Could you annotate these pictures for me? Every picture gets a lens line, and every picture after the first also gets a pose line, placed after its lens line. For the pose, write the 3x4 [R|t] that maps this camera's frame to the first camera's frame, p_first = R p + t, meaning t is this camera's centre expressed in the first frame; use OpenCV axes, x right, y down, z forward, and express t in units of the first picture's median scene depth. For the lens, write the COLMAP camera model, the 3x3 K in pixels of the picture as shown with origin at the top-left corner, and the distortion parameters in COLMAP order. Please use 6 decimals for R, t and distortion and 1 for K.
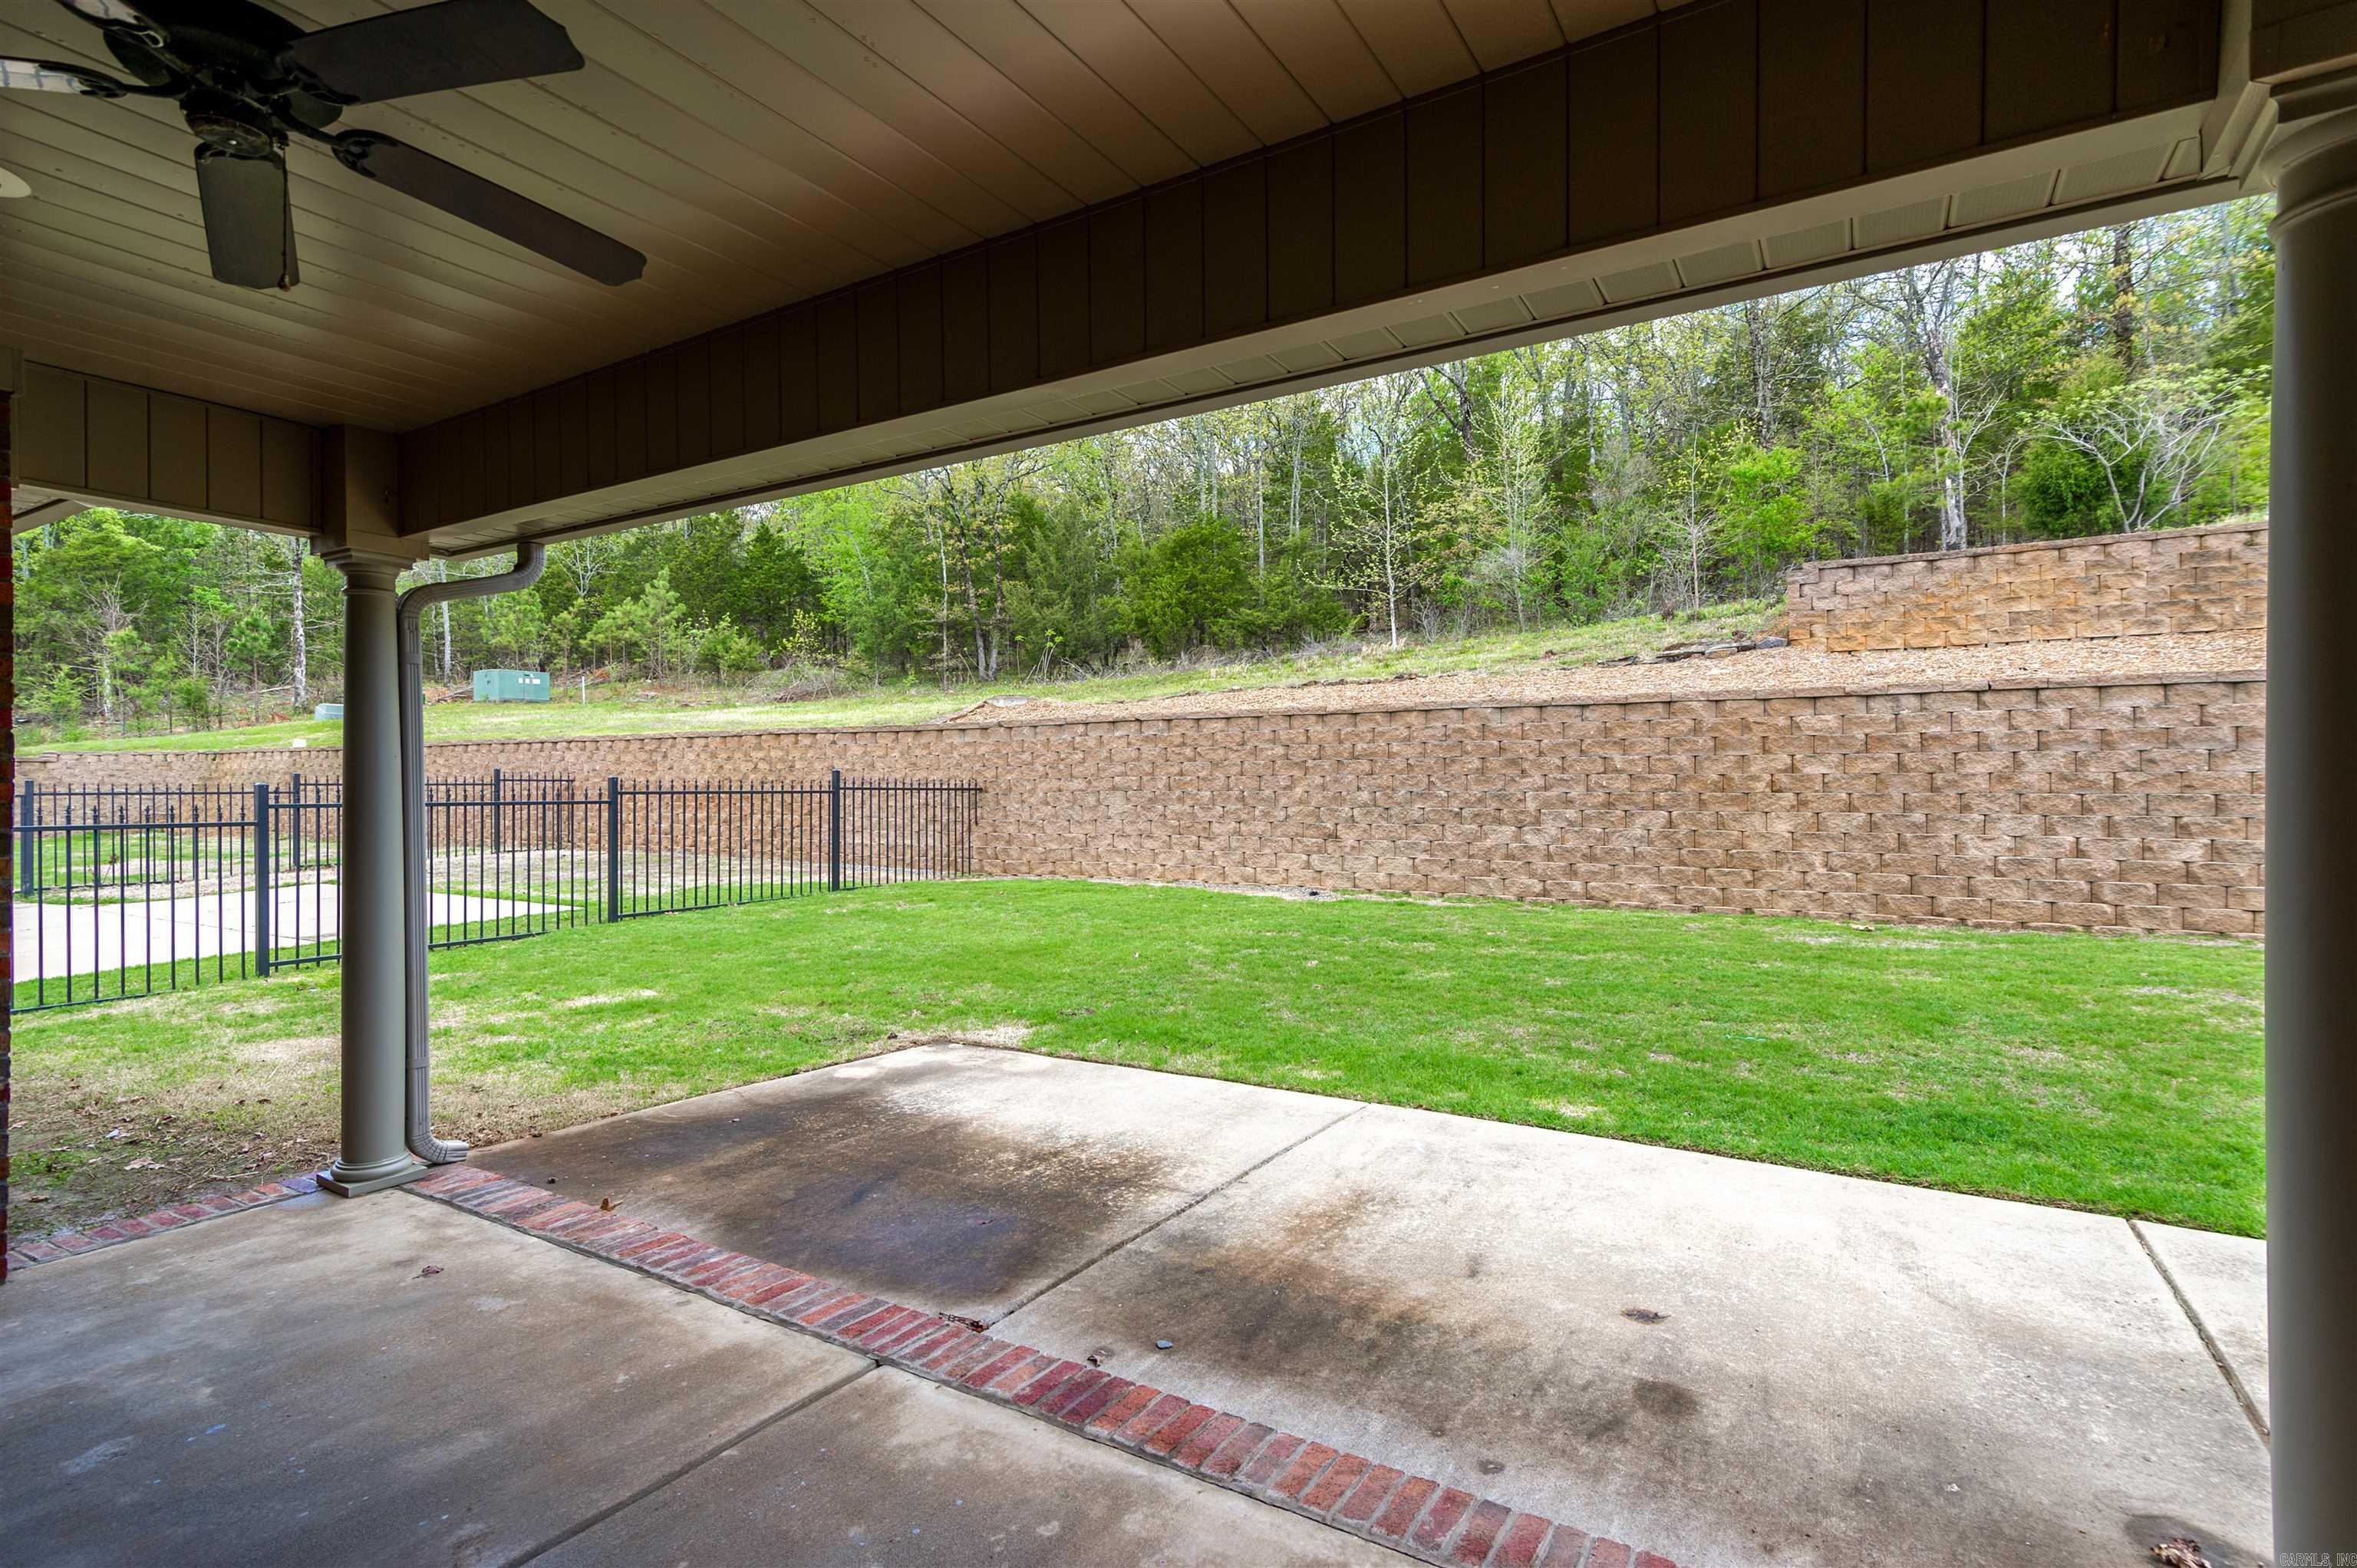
lens RADIAL K [[1157.7, 0, 1181.2], [0, 1157.7, 795.9], [0, 0, 1]] dist [0.018996, -0.000649]
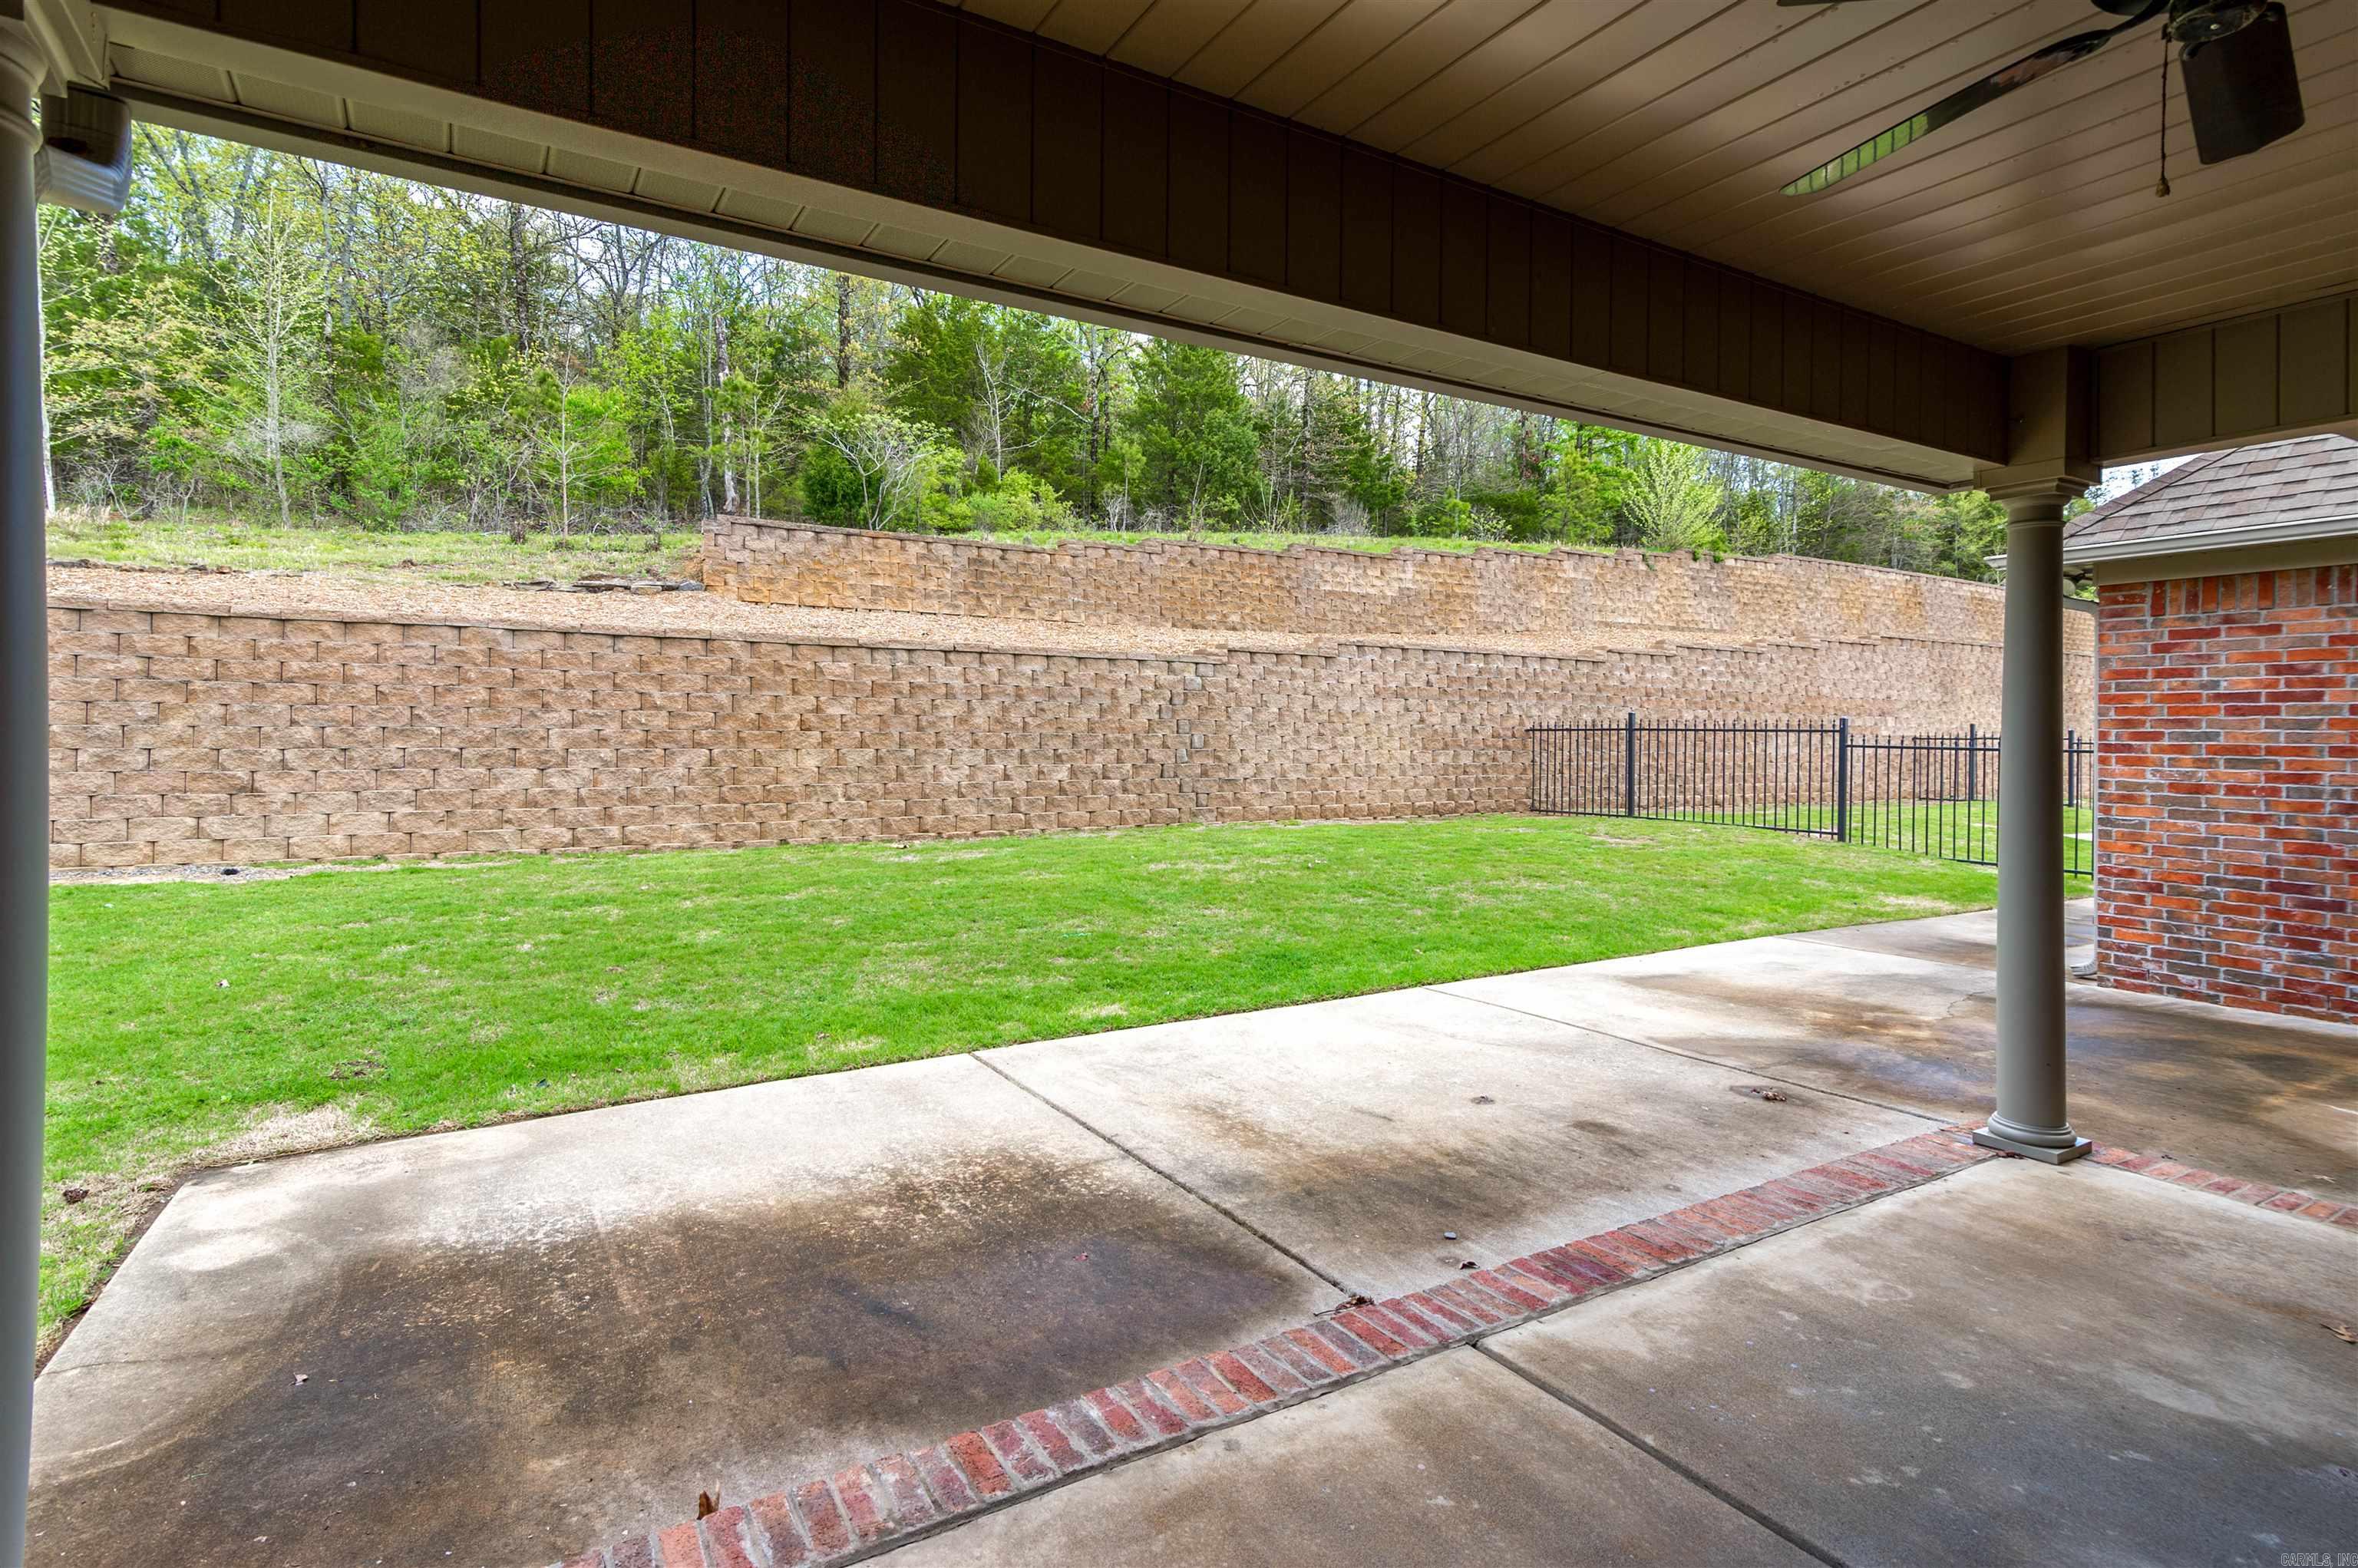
lens RADIAL K [[1164.4, 0, 1169.5], [0, 1164.4, 737.0], [0, 0, 1]] dist [0.016176, -0.000047]
pose [[0.460989, -0.000618, 0.887406, -0.313380], [-0.002697, 0.999994, 0.002097, -0.000451], [-0.887402, -0.003360, 0.460985, 0.203640]]
